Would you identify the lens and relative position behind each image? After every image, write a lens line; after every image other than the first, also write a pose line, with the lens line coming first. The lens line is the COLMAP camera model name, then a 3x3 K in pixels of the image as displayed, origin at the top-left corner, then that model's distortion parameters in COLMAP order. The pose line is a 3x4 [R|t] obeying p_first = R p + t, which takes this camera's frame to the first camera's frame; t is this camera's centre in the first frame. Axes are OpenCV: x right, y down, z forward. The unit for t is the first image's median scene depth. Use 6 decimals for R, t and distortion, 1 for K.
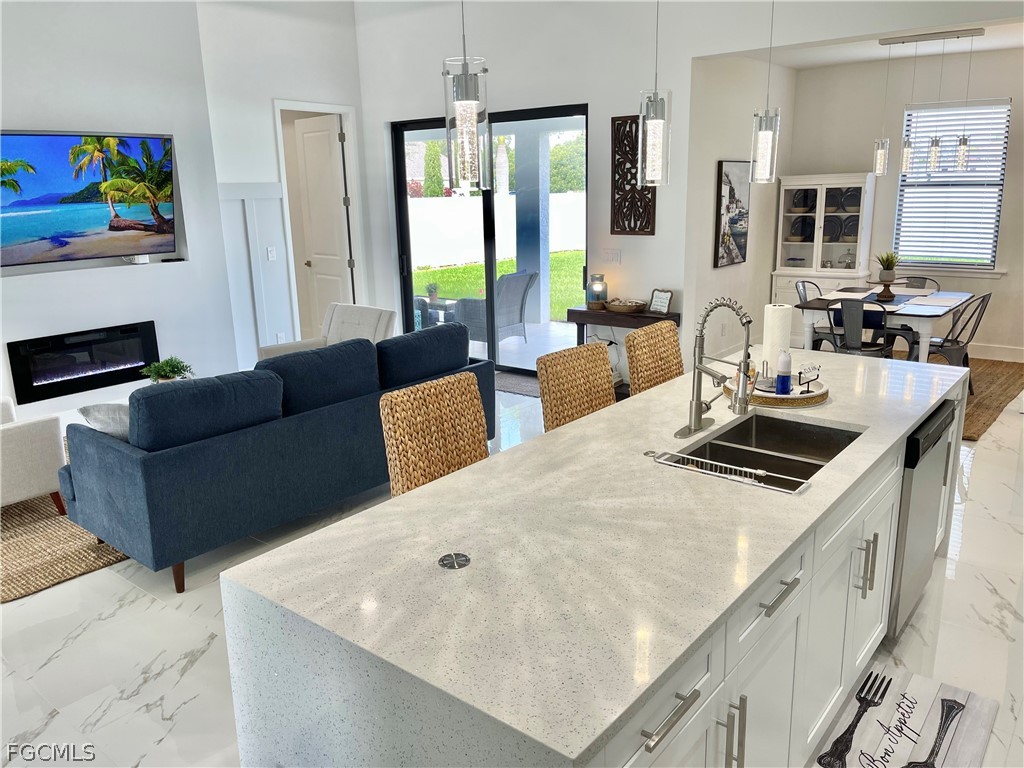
lens RADIAL K [[778.4, 0, 516.0], [0, 778.4, 381.4], [0, 0, 1]] dist [0.048914, -0.053100]
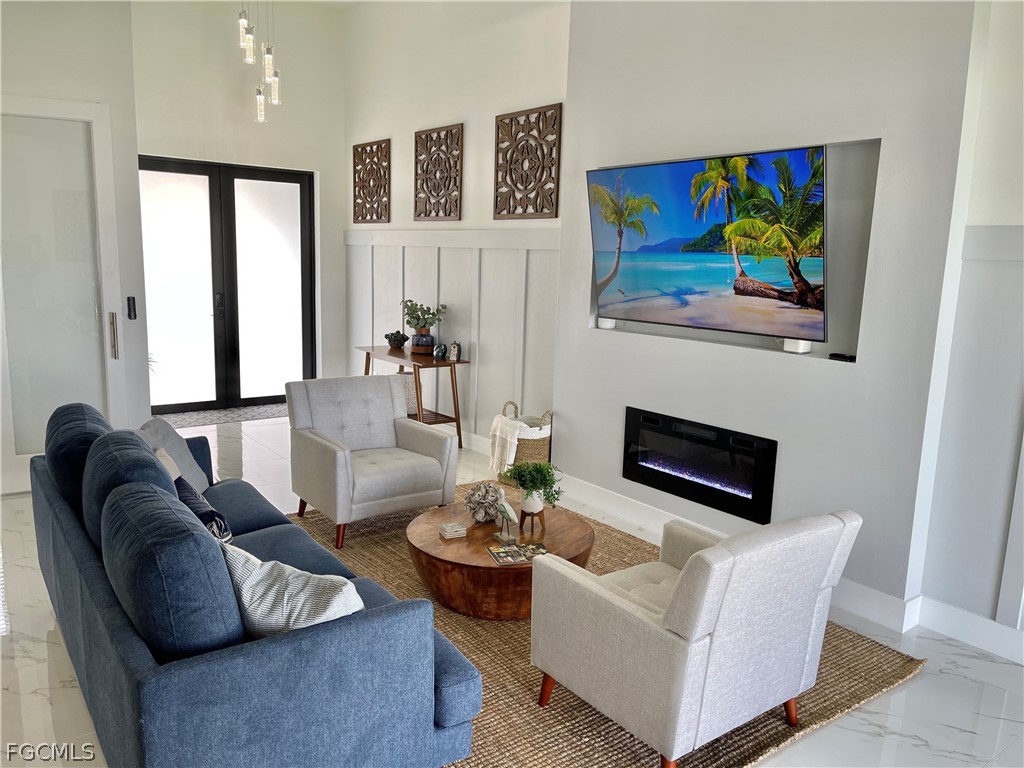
lens RADIAL K [[778.4, 0, 512.0], [0, 778.4, 390.5], [0, 0, 1]] dist [0.048914, -0.053100]
pose [[-0.257930, 0.177097, -0.949794, 0.193109], [-0.262084, 0.933373, 0.245208, -0.225049], [0.929938, 0.312173, -0.194330, 0.958220]]
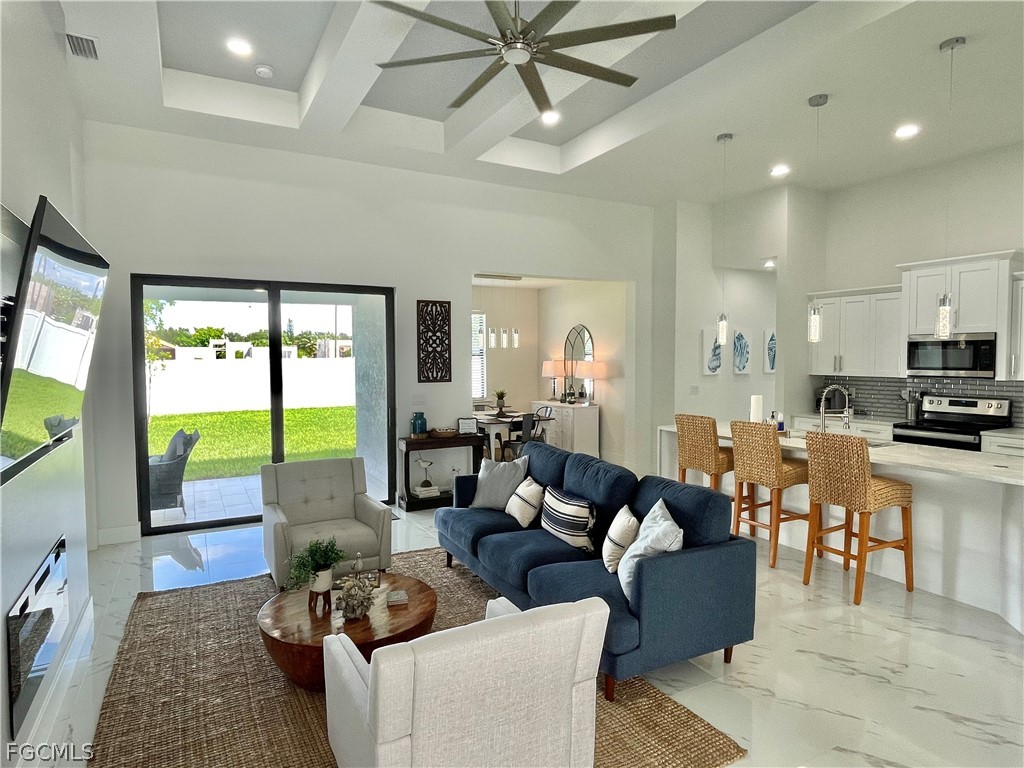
lens RADIAL K [[597.8, 0, 506.5], [0, 597.8, 379.7], [0, 0, 1]] dist [0.005776, 0.001632]
pose [[0.381186, -0.022884, 0.924215, -0.809909], [0.220556, 0.973079, -0.066873, -0.096009], [-0.897804, 0.229332, 0.375971, 0.499928]]
